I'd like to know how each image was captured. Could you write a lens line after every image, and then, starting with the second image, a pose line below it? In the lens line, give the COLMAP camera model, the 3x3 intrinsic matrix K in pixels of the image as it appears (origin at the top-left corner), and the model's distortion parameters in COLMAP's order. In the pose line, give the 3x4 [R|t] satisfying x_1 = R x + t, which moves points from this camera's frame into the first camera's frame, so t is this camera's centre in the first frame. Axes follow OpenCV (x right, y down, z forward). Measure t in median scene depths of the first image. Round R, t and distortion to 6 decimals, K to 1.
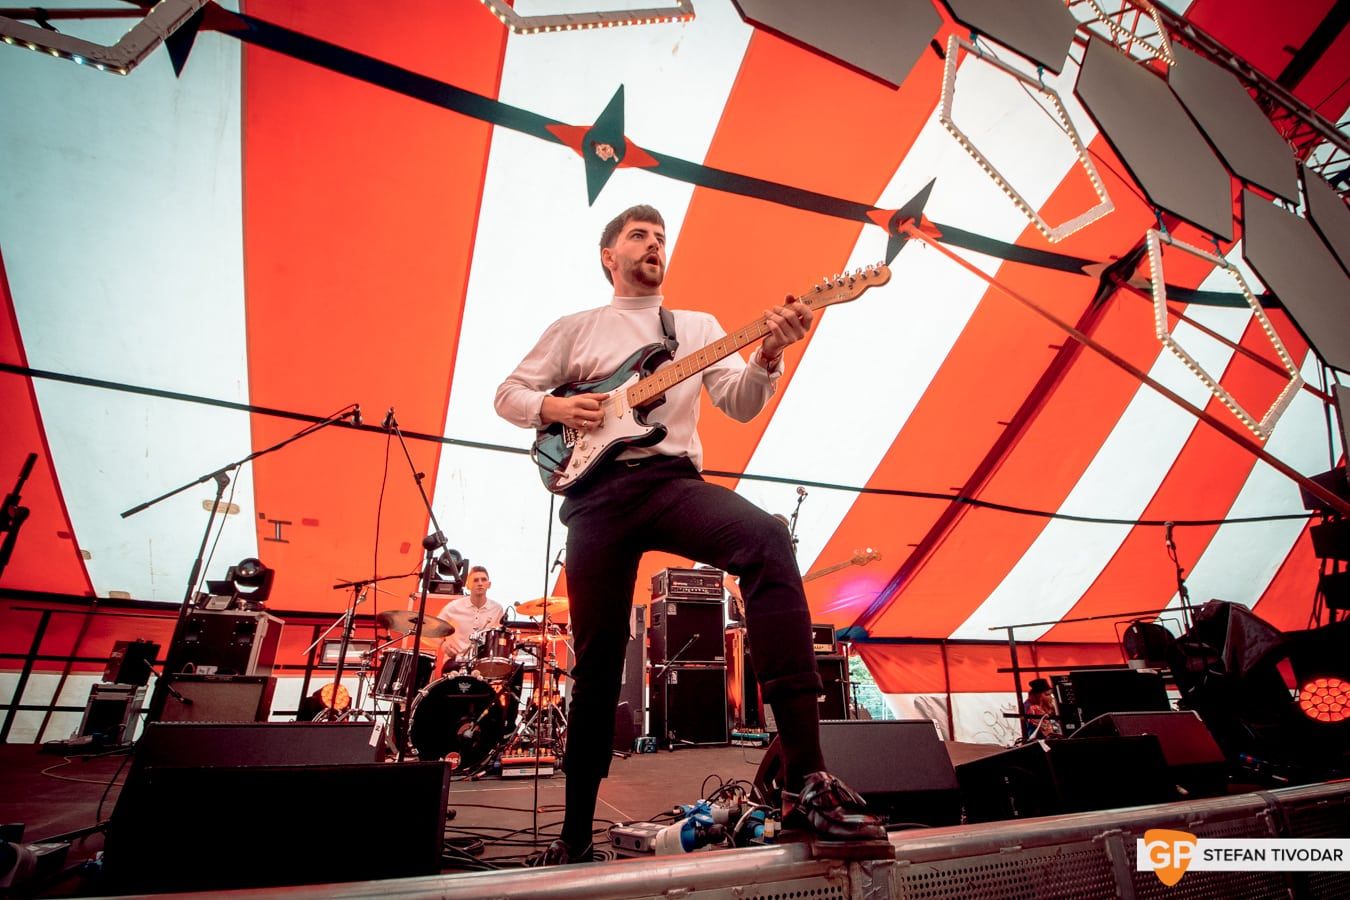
lens RADIAL K [[612.1, 0, 675.0], [0, 612.1, 450.0], [0, 0, 1]] dist [0.000633, 0.000052]
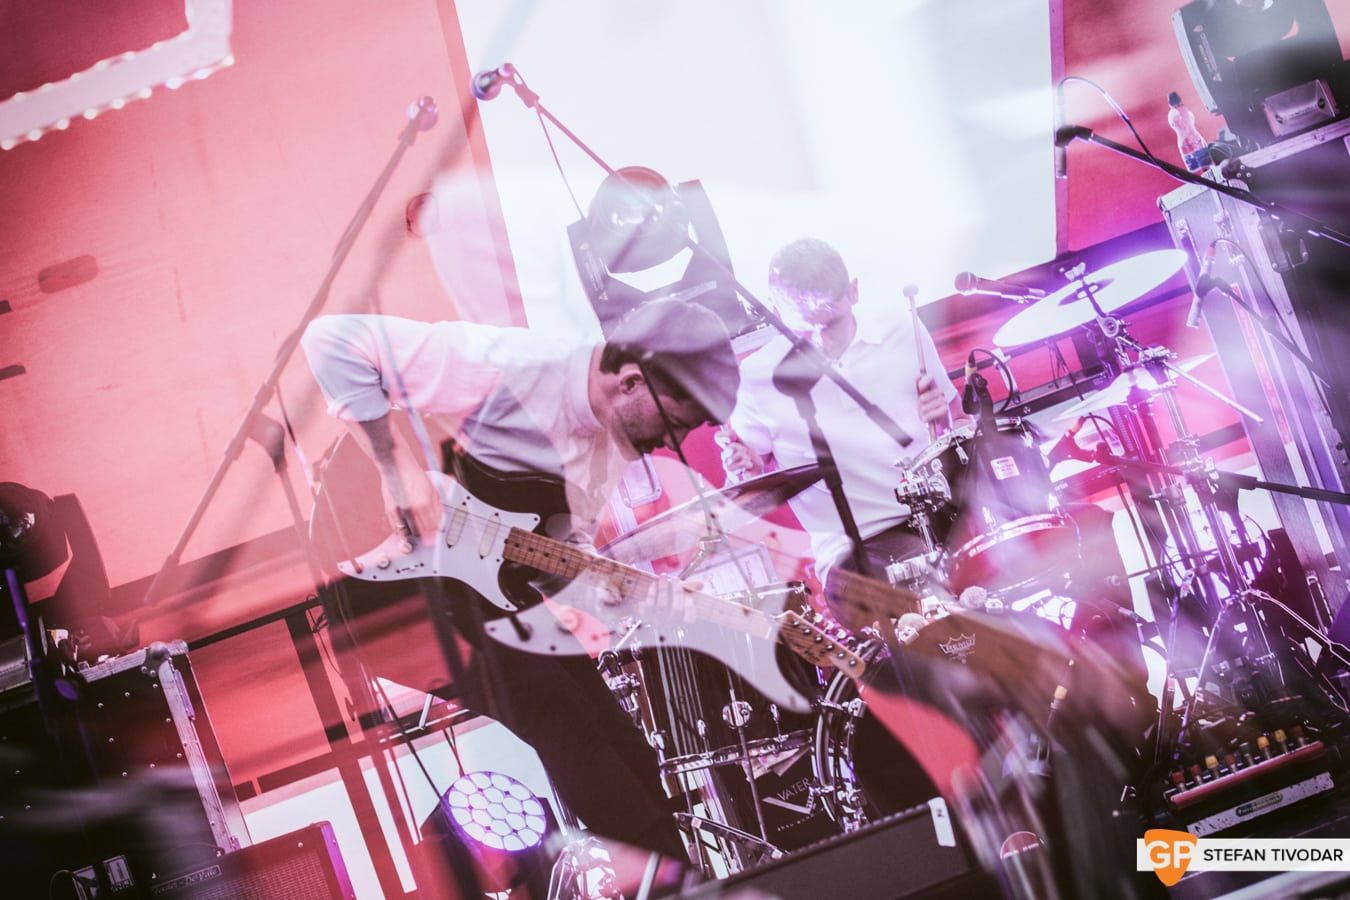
lens RADIAL K [[4358.0, 0, 675.0], [0, 4358.0, 450.0], [0, 0, 1]] dist [-0.018734, -0.077541]
pose [[0.895271, -0.332942, -0.296040, 0.179019], [0.422802, 0.844412, 0.328949, -0.413469], [0.140458, -0.419664, 0.896746, -0.815001]]
